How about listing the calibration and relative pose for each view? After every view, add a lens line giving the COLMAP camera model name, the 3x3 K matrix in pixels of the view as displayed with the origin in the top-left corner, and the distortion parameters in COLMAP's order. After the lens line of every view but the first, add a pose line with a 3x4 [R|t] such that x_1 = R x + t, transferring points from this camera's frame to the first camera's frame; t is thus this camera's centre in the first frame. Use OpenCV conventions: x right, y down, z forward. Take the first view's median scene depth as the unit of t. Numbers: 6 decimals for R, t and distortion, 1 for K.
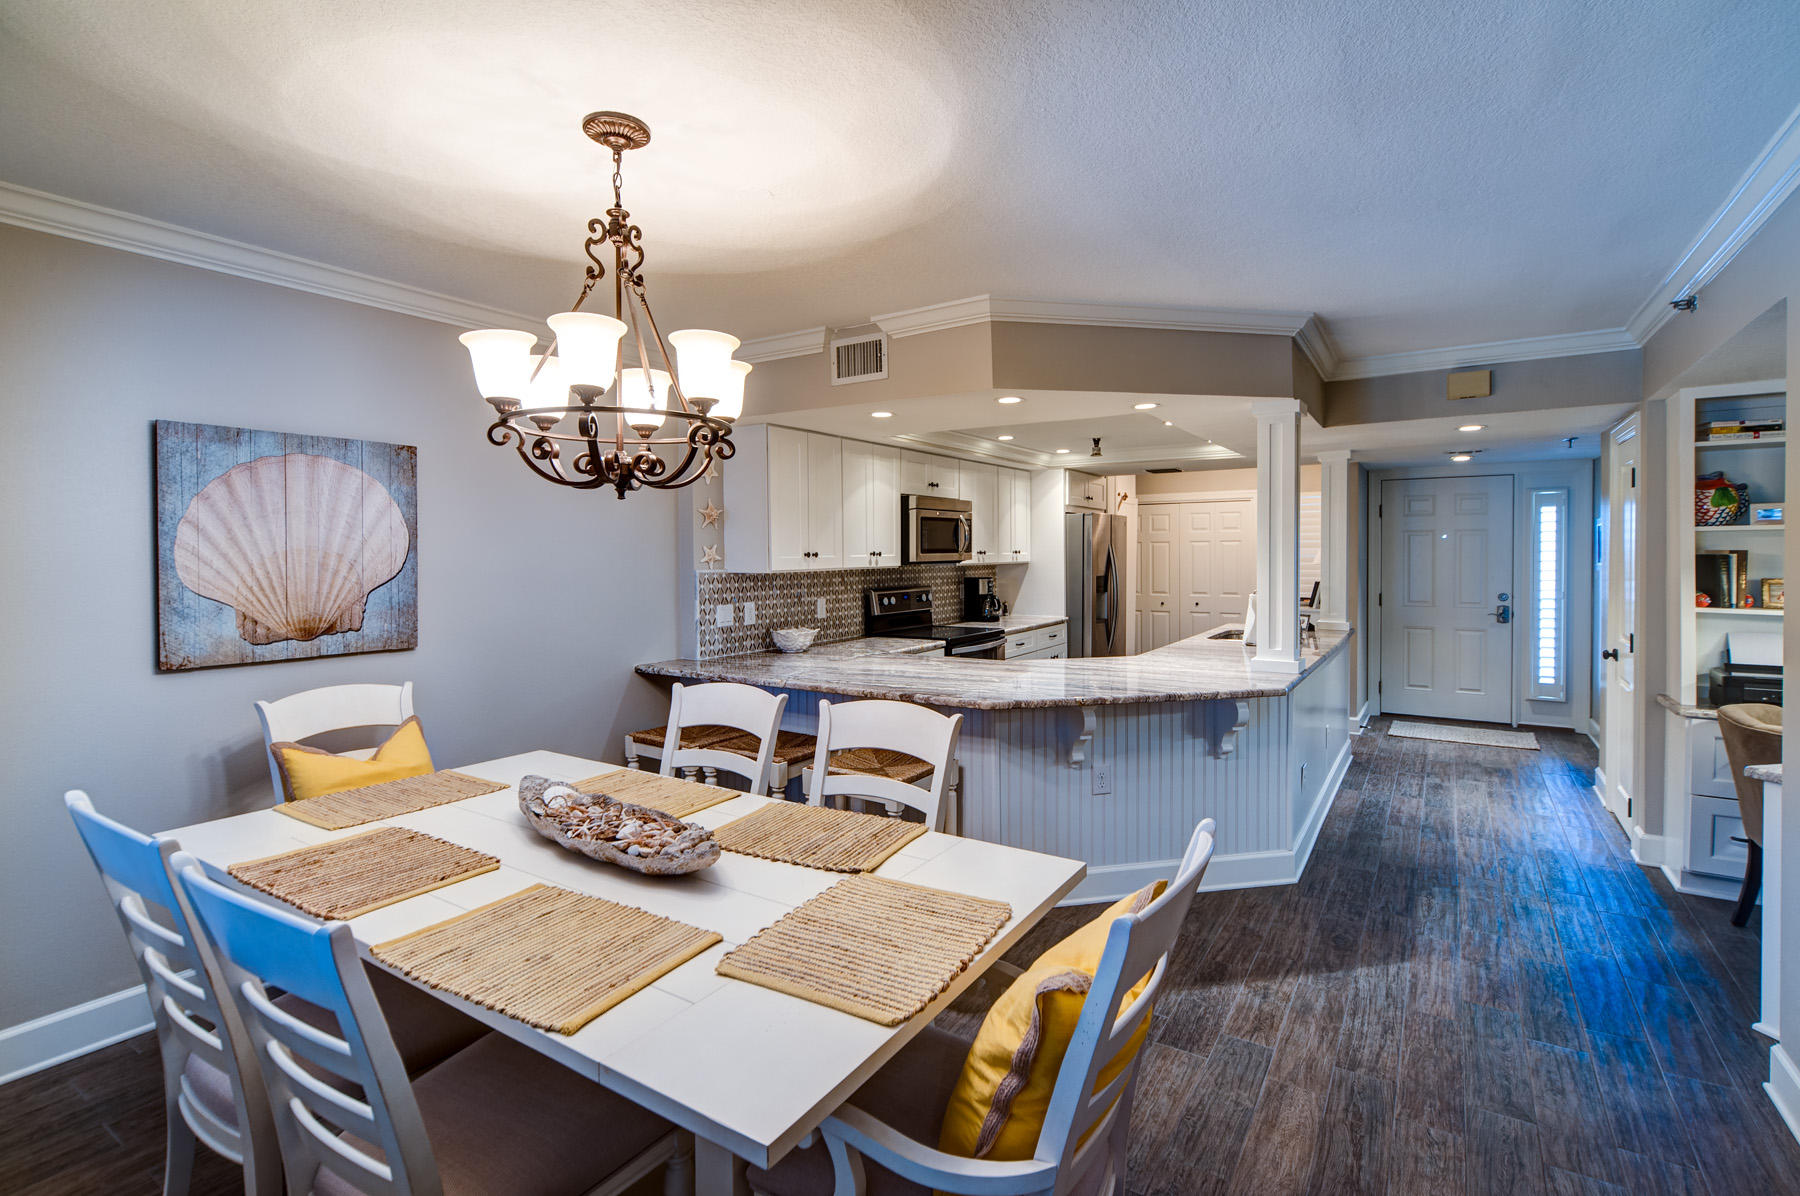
lens RADIAL K [[795.7, 0, 933.1], [0, 795.7, 563.3], [0, 0, 1]] dist [-0.001213, -0.000535]
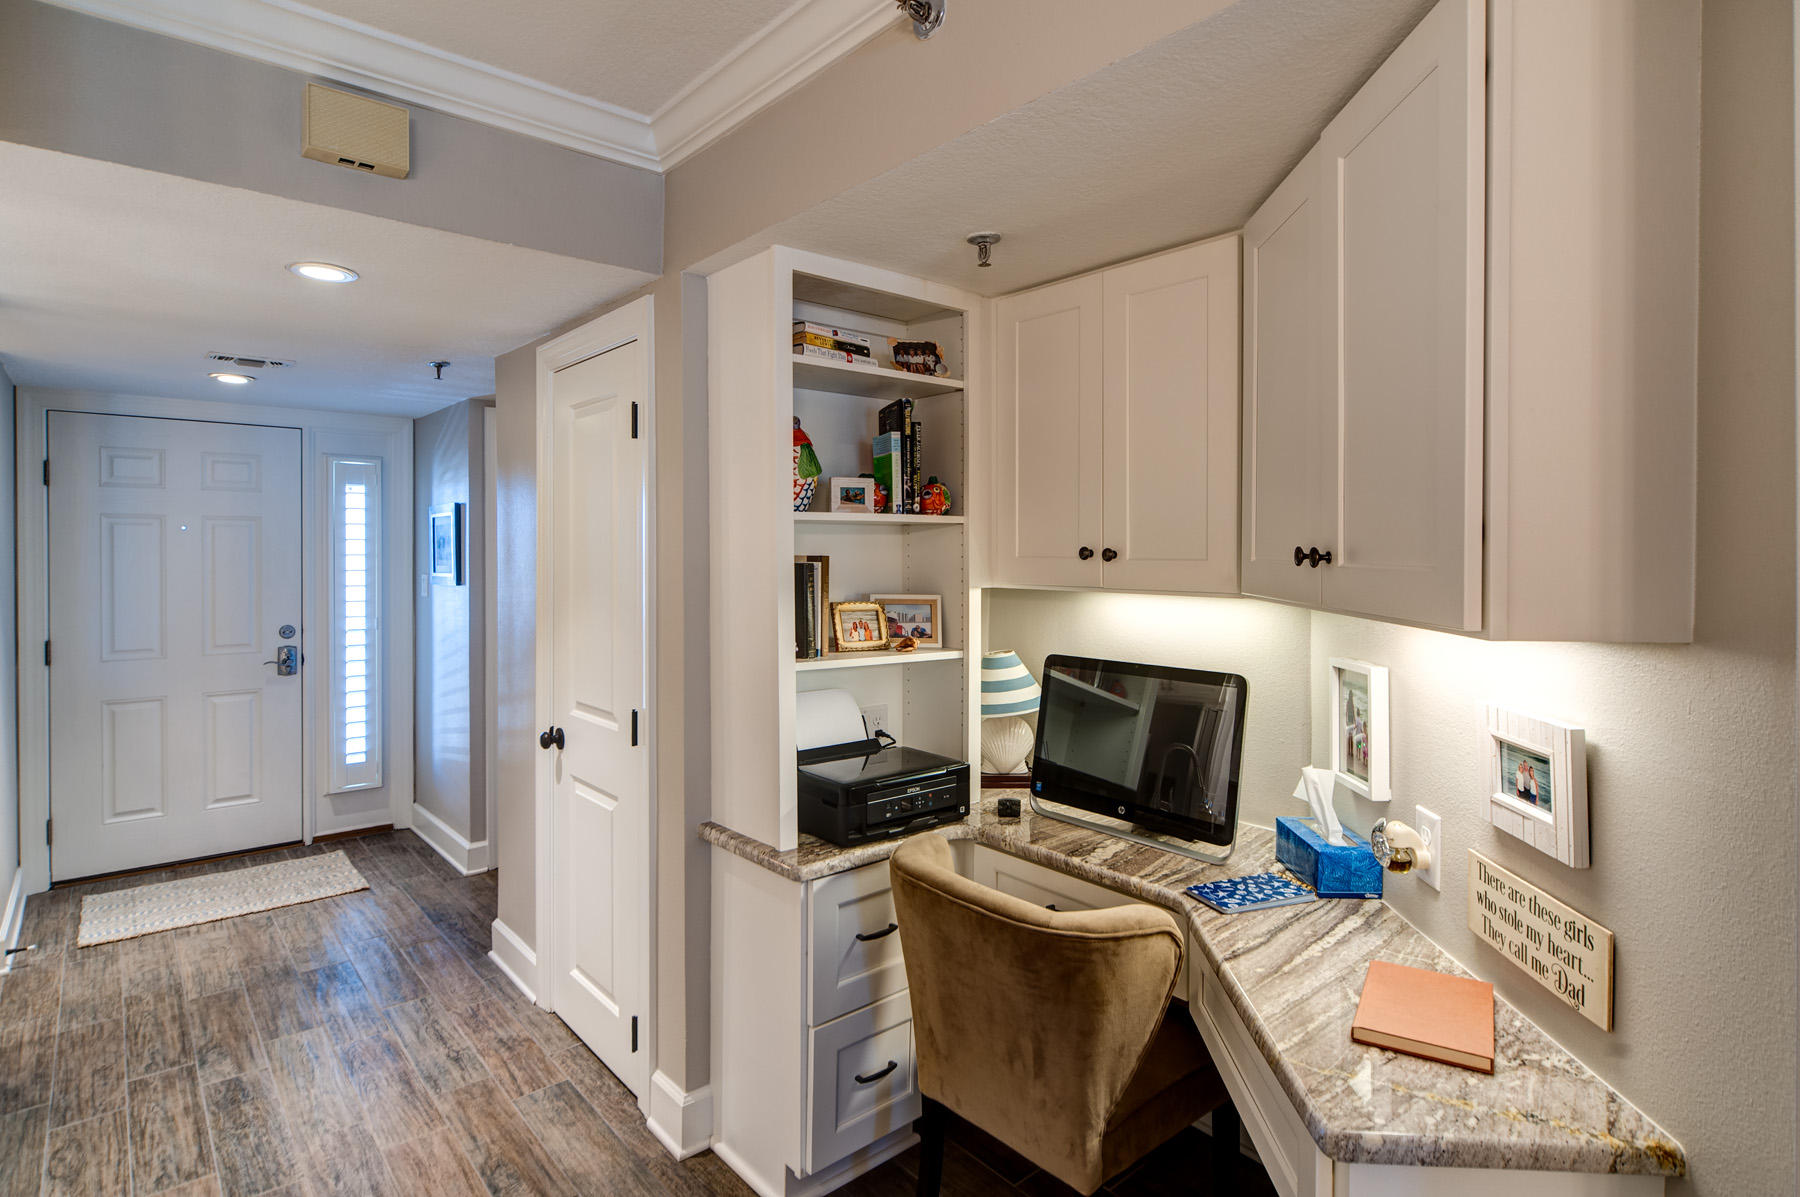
lens RADIAL K [[914.0, 0, 858.5], [0, 914.0, 558.3], [0, 0, 1]] dist [-0.002878, -0.001107]
pose [[0.301942, -0.001769, 0.953325, 0.249278], [0.011224, 0.999936, -0.001700, -0.008573], [-0.953260, 0.011213, 0.301943, 0.495101]]
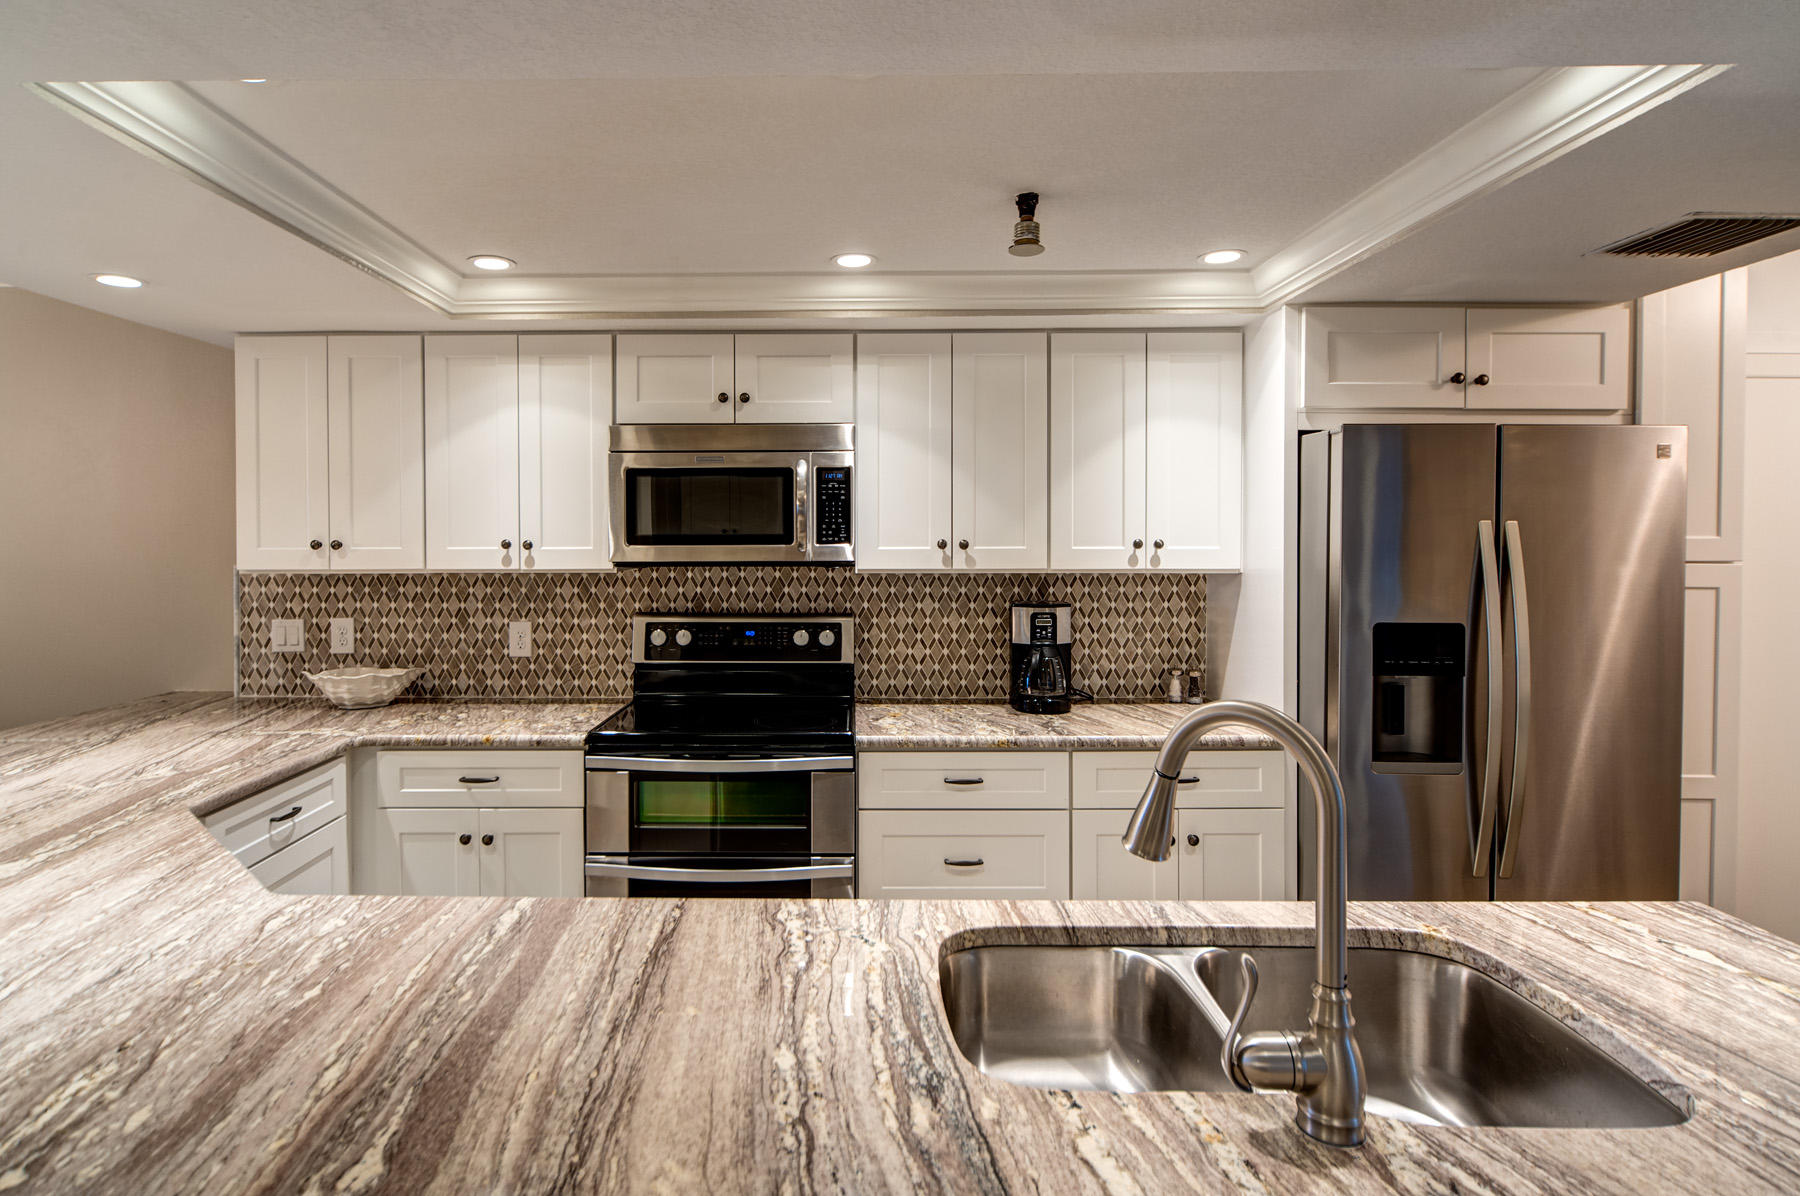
lens RADIAL K [[968.2, 0, 854.1], [0, 968.2, 545.7], [0, 0, 1]] dist [-0.001570, -0.000238]
pose [[0.535488, 0.012791, -0.844446, 0.554411], [-0.017290, 0.999842, 0.004181, -0.016662], [0.844366, 0.012361, 0.535624, 0.806762]]
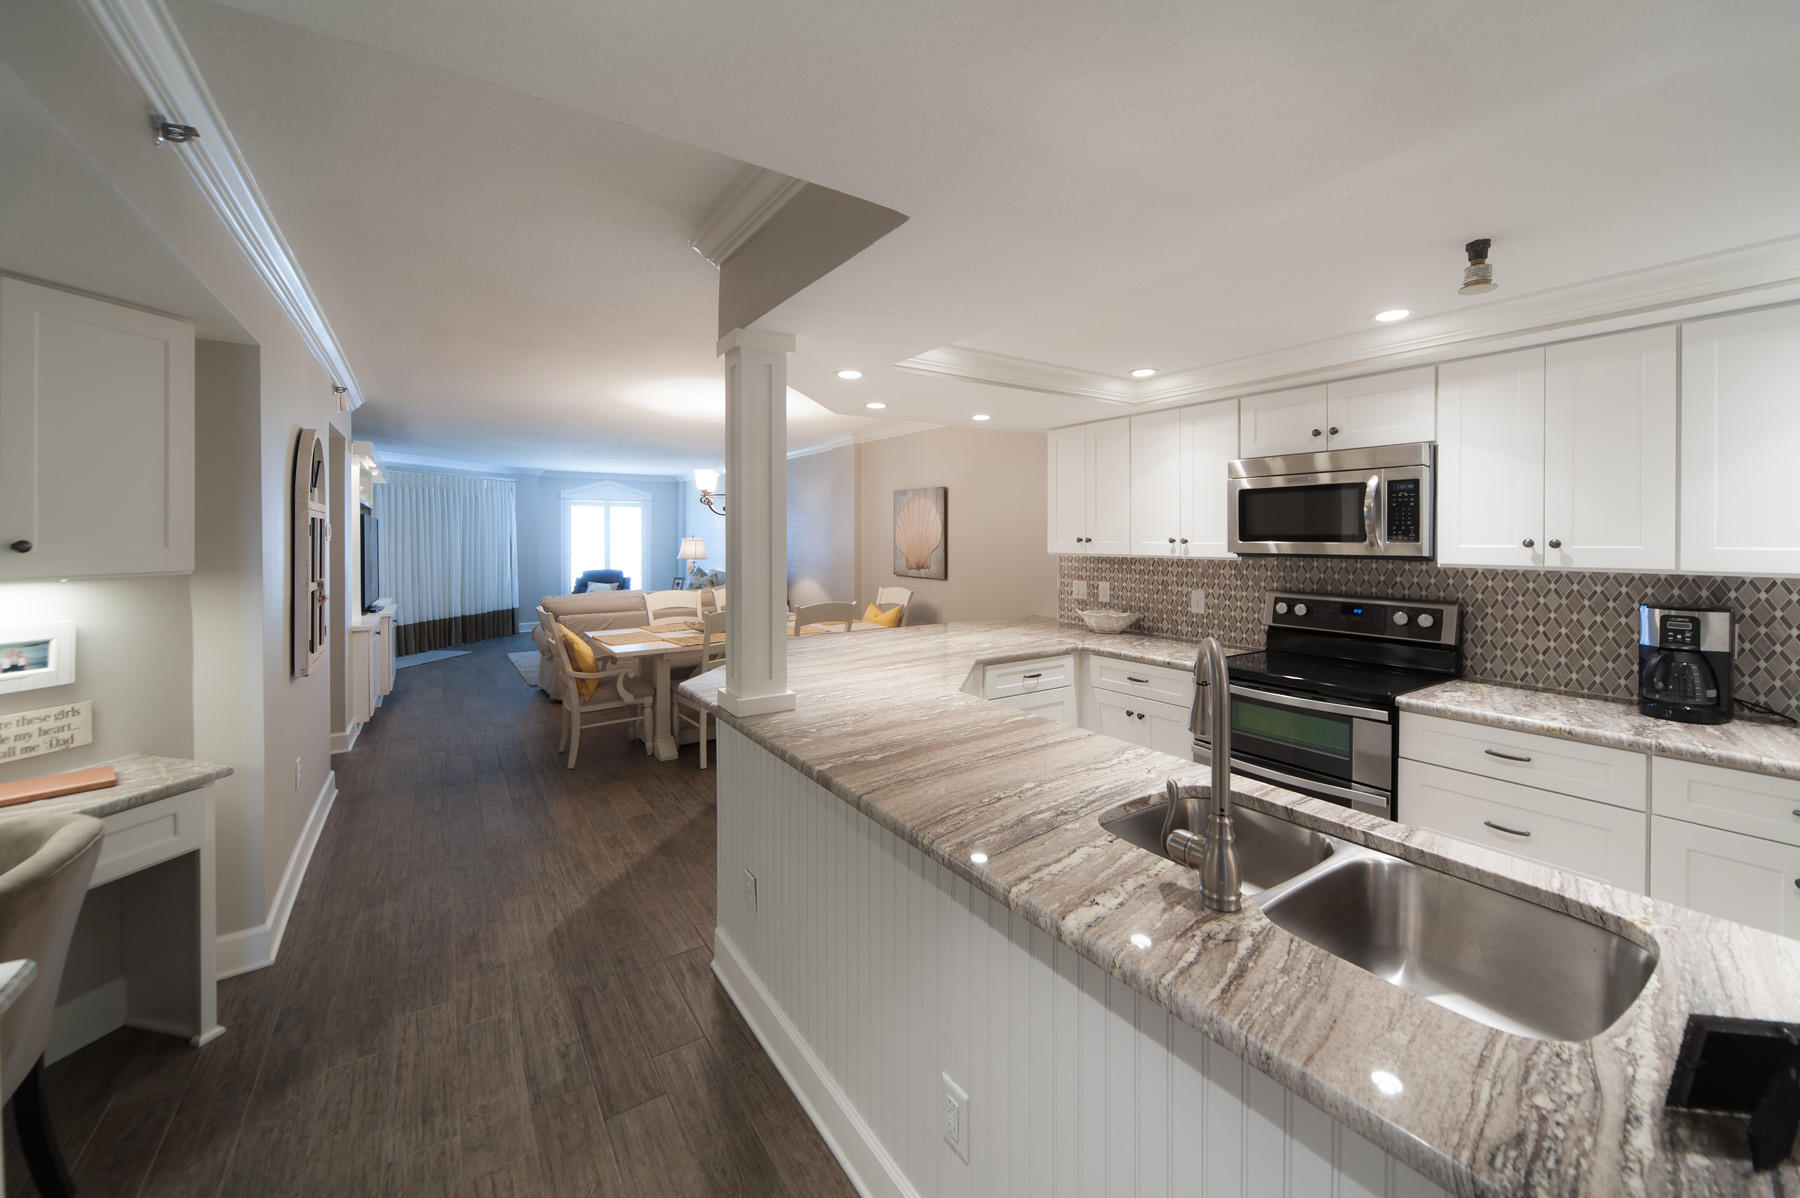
lens RADIAL K [[702.7, 0, 883.1], [0, 702.7, 542.2], [0, 0, 1]] dist [-0.010731, 0.000235]
pose [[-0.415240, 0.015126, -0.909586, 0.686591], [-0.013178, 0.999657, 0.022640, -0.021605], [0.909617, 0.021388, -0.414898, 0.975376]]
